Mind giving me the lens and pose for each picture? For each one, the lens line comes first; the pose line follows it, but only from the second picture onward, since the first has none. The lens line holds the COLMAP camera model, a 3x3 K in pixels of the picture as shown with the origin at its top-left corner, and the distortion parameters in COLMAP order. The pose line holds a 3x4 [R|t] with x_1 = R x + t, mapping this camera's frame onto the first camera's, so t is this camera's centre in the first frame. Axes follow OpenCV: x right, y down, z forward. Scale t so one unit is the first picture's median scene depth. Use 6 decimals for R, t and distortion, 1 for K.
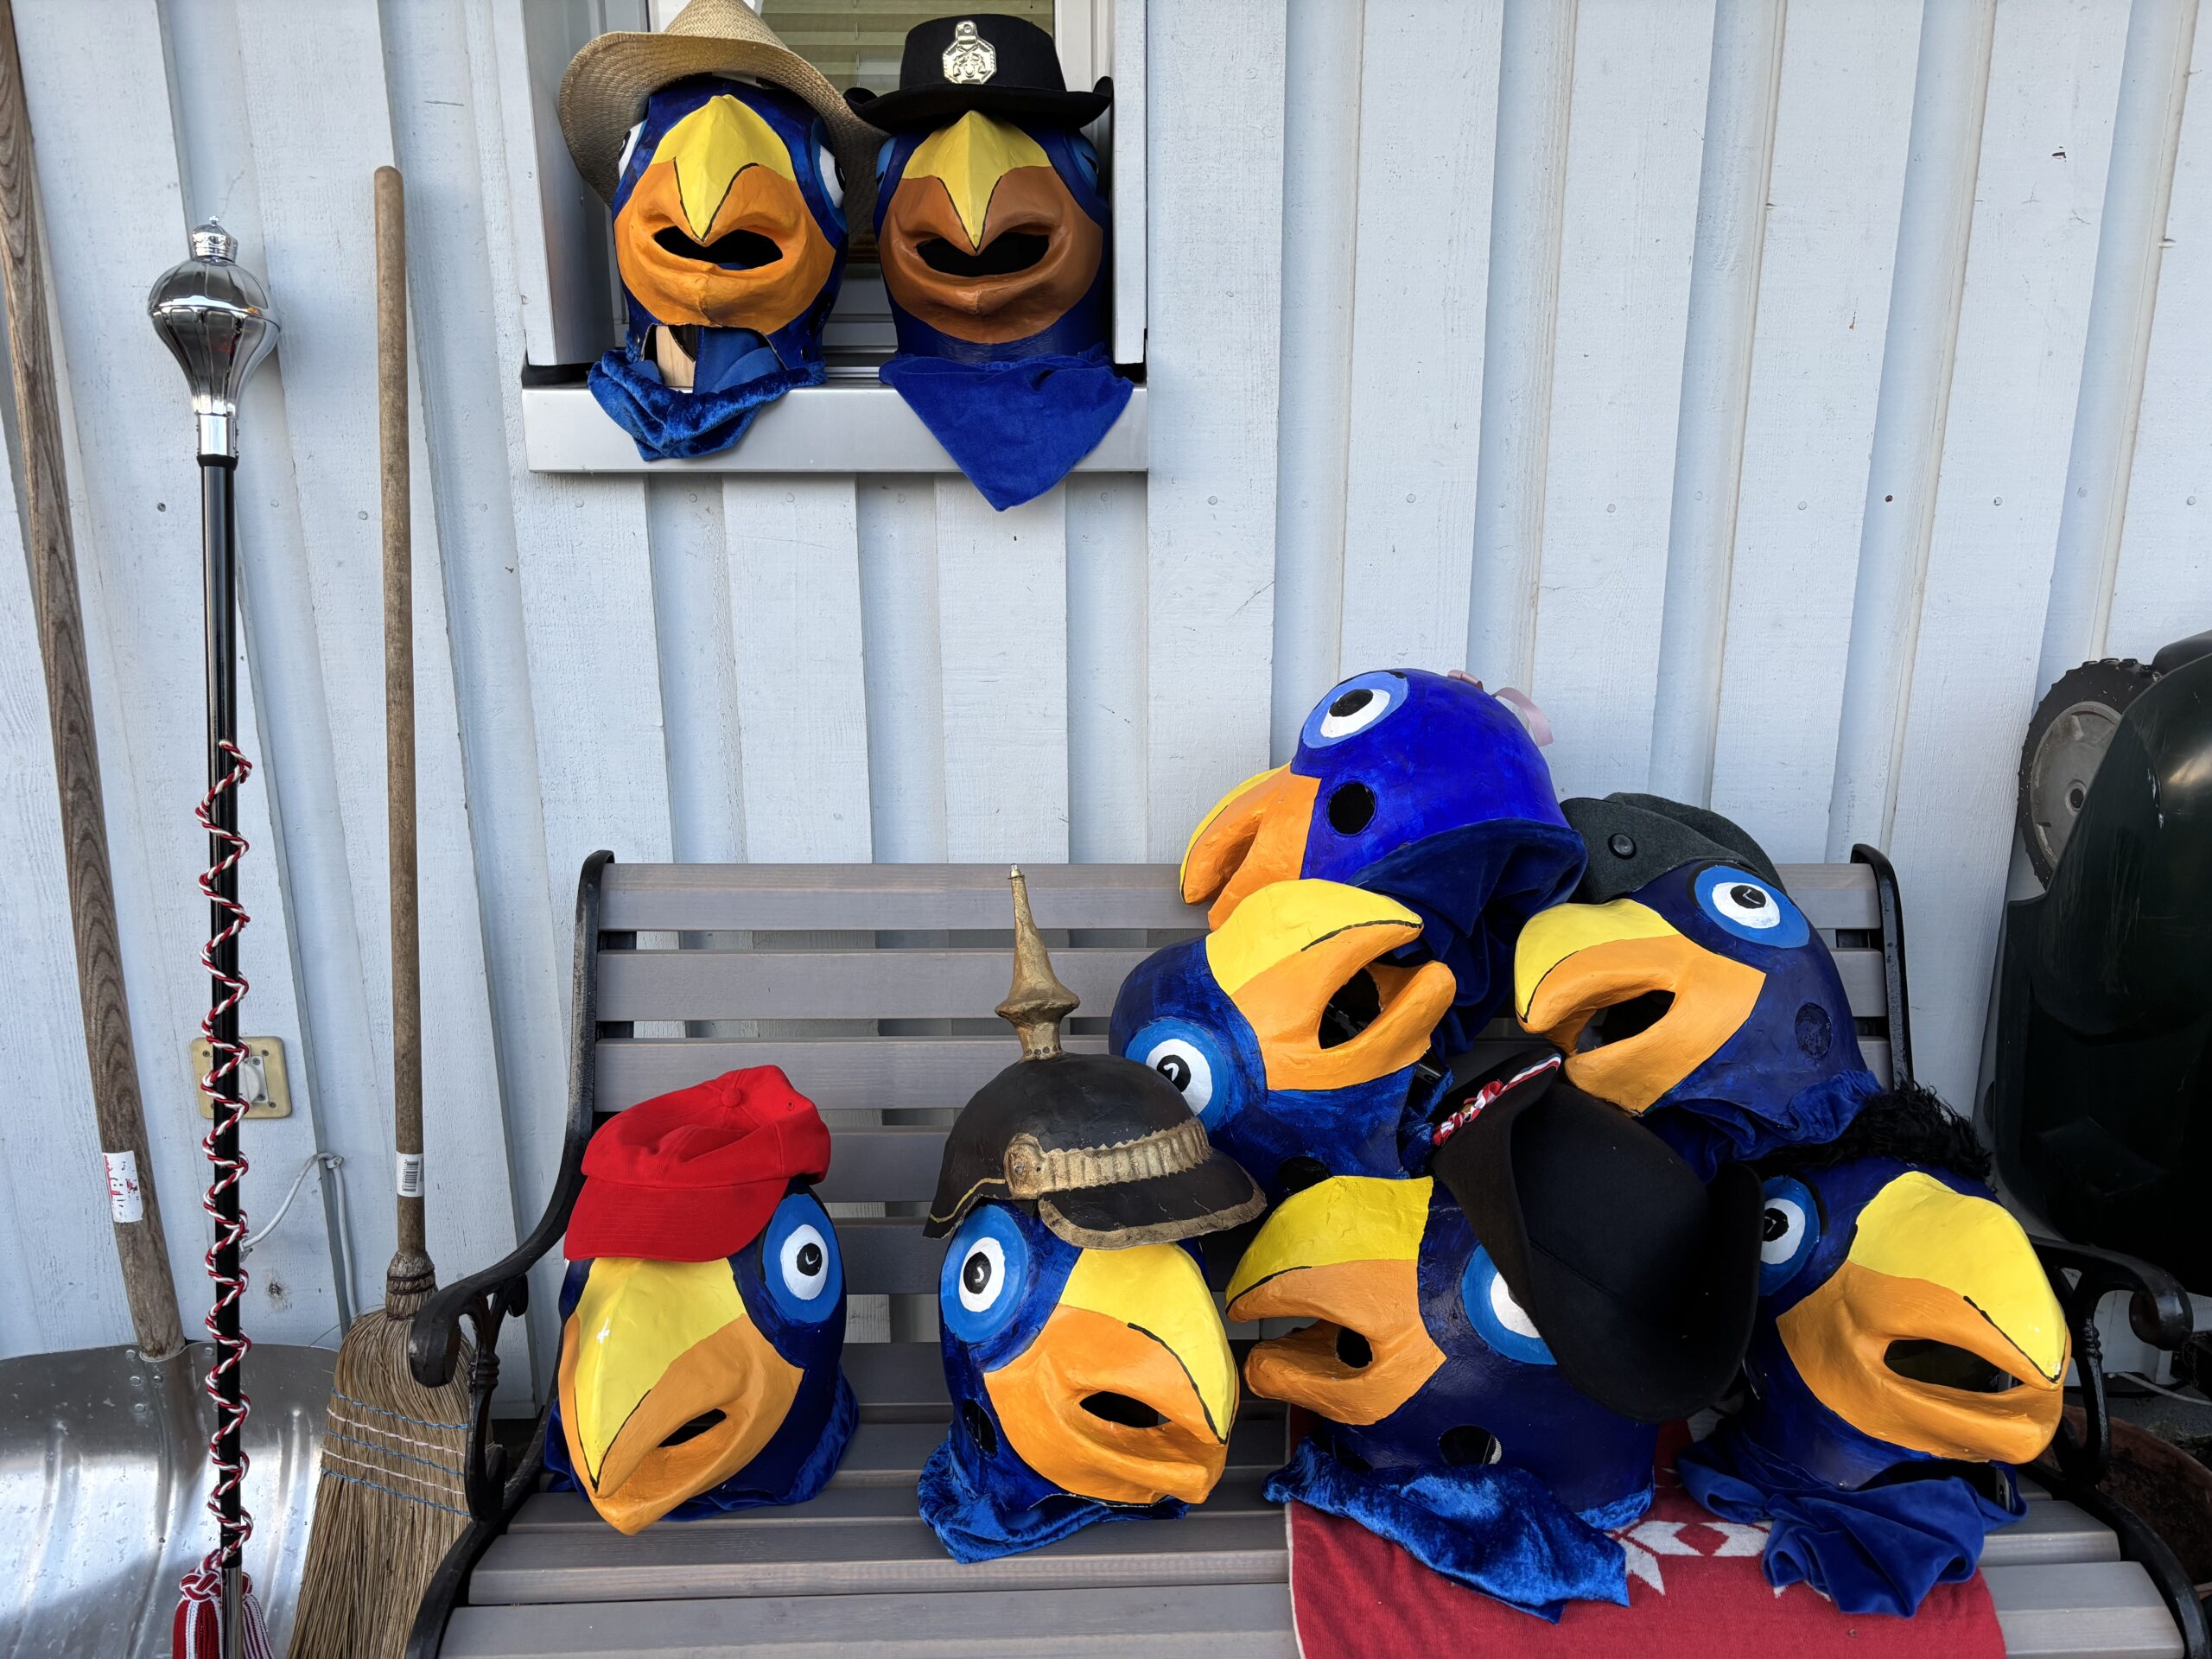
lens RADIAL K [[1636.9, 0, 1103.7], [0, 1636.9, 842.4], [0, 0, 1]] dist [0.052180, -0.068828]
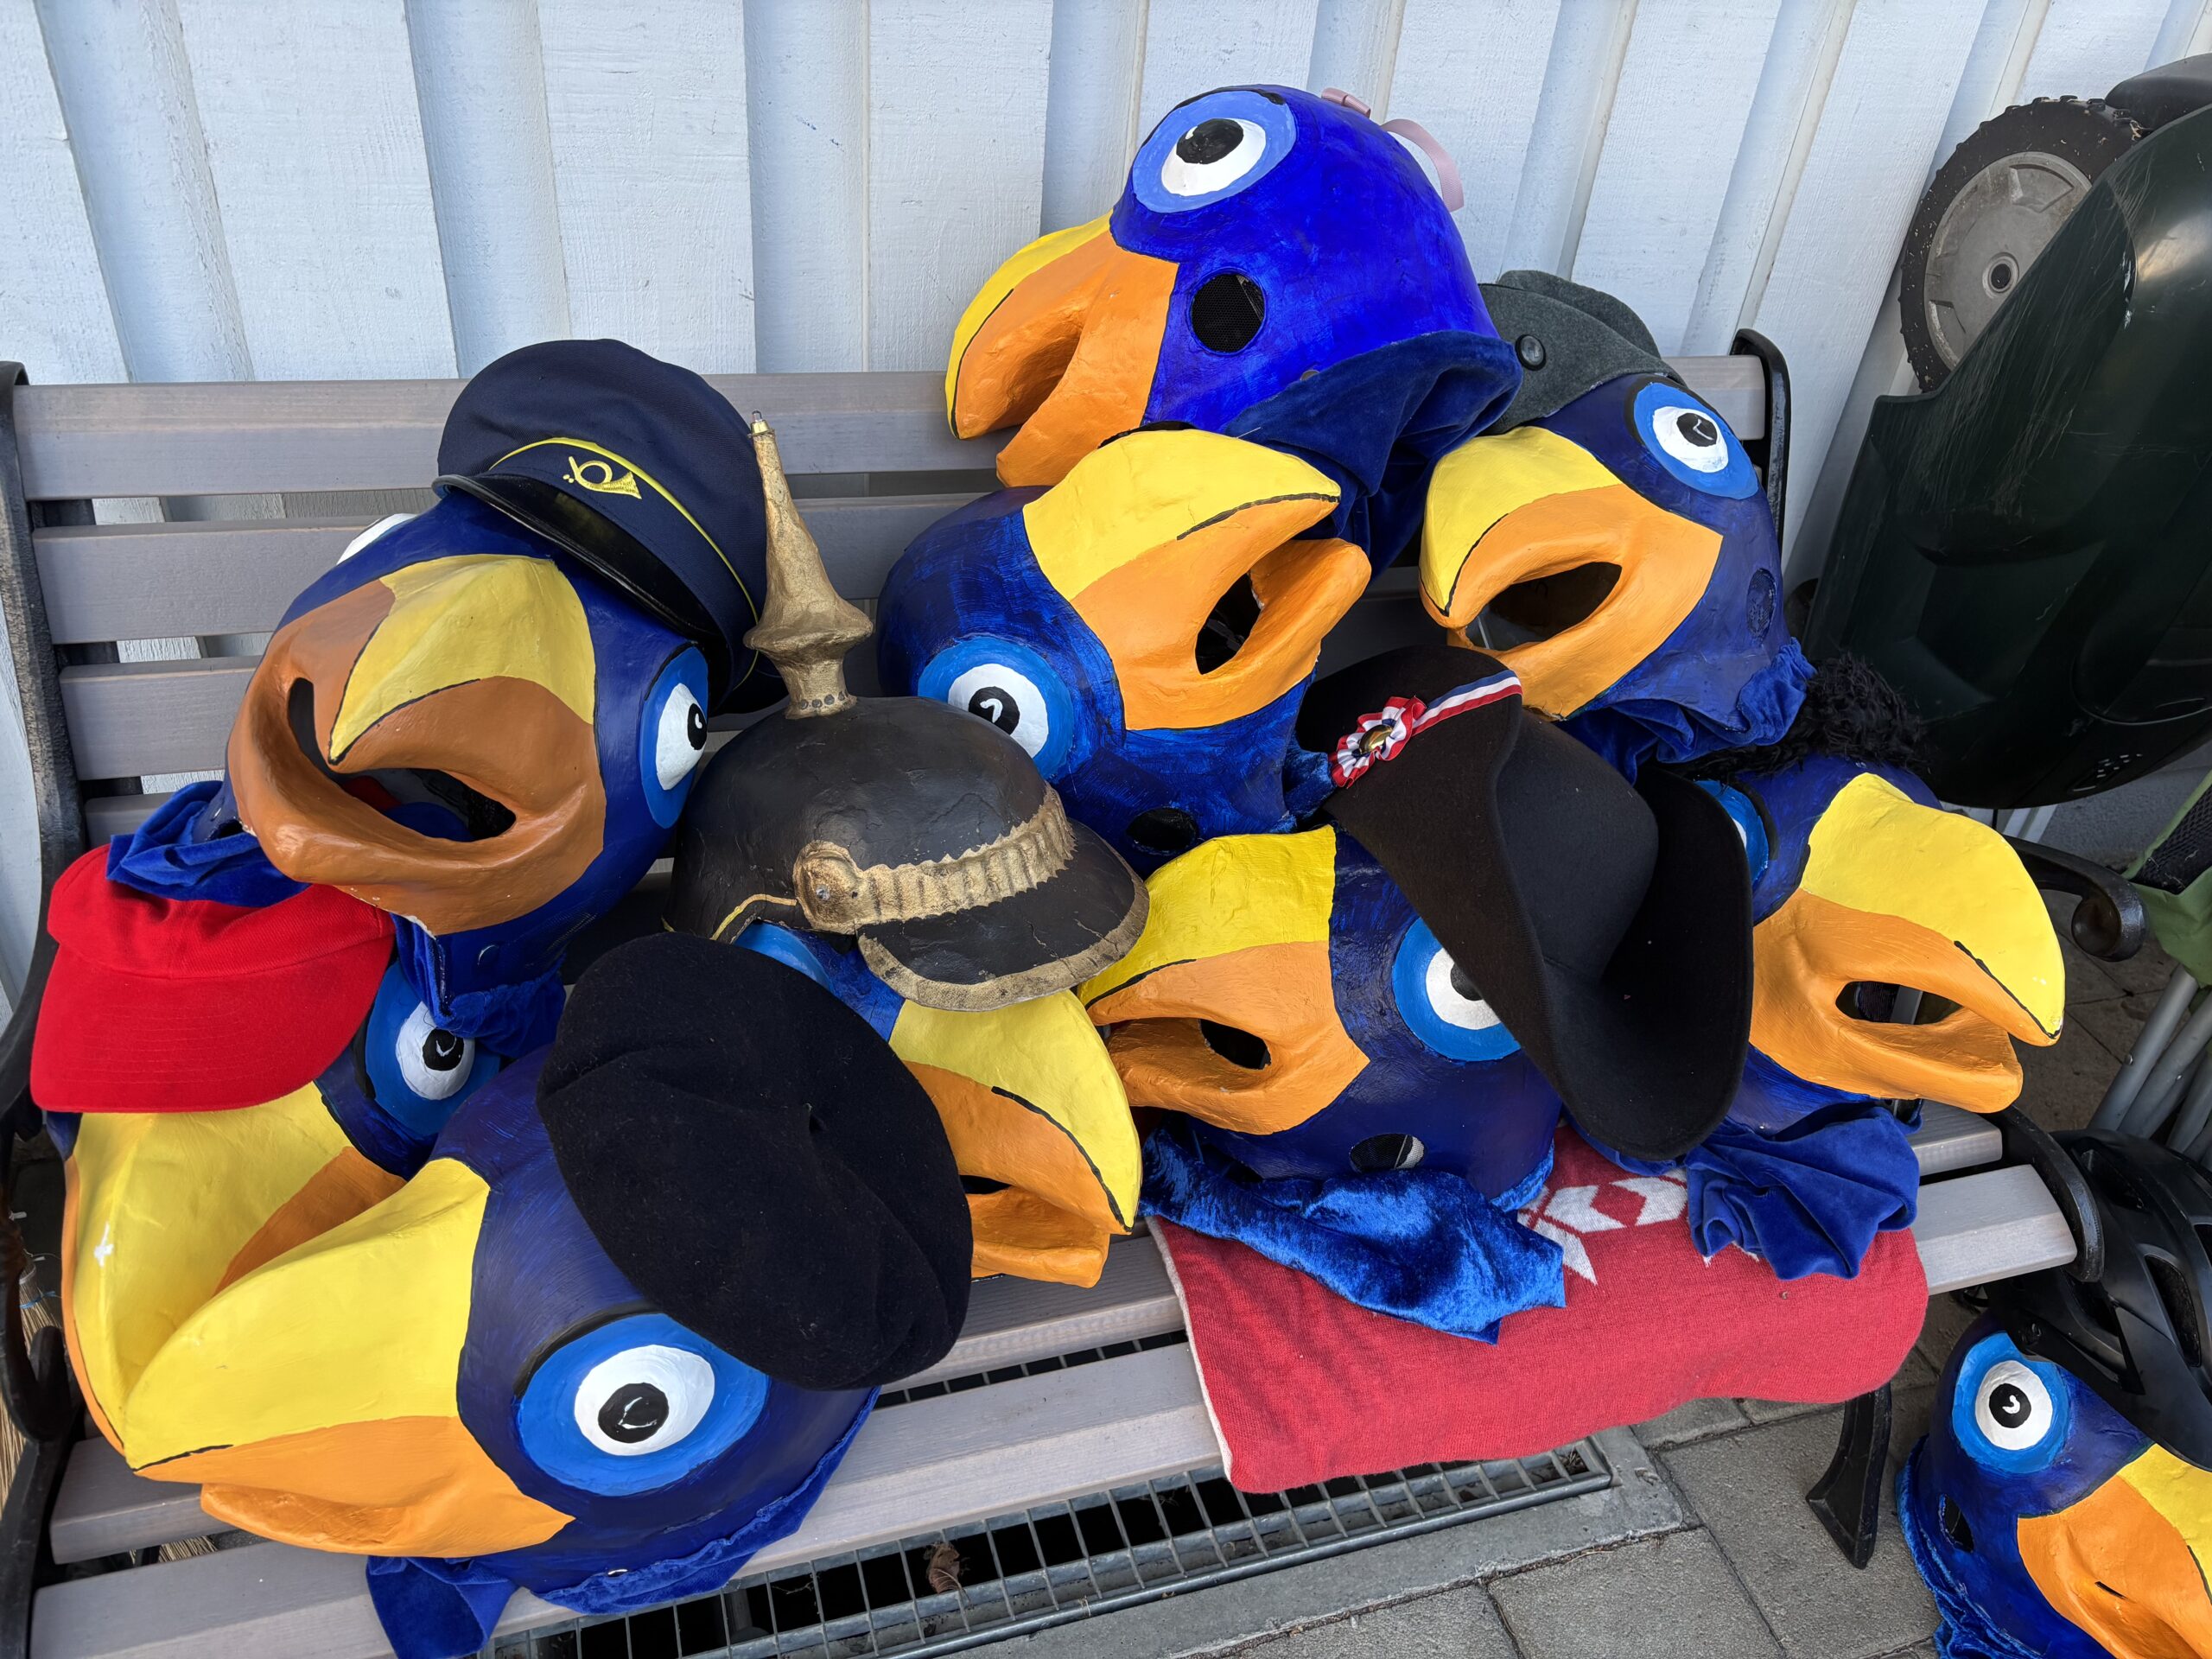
lens RADIAL K [[1636.9, 0, 1103.7], [0, 1636.9, 842.4], [0, 0, 1]] dist [0.052180, -0.068828]
pose [[0.960717, -0.088760, 0.262952, -0.107369], [-0.012259, 0.932980, 0.359720, -0.065590], [-0.277257, -0.348813, 0.895242, 0.335737]]
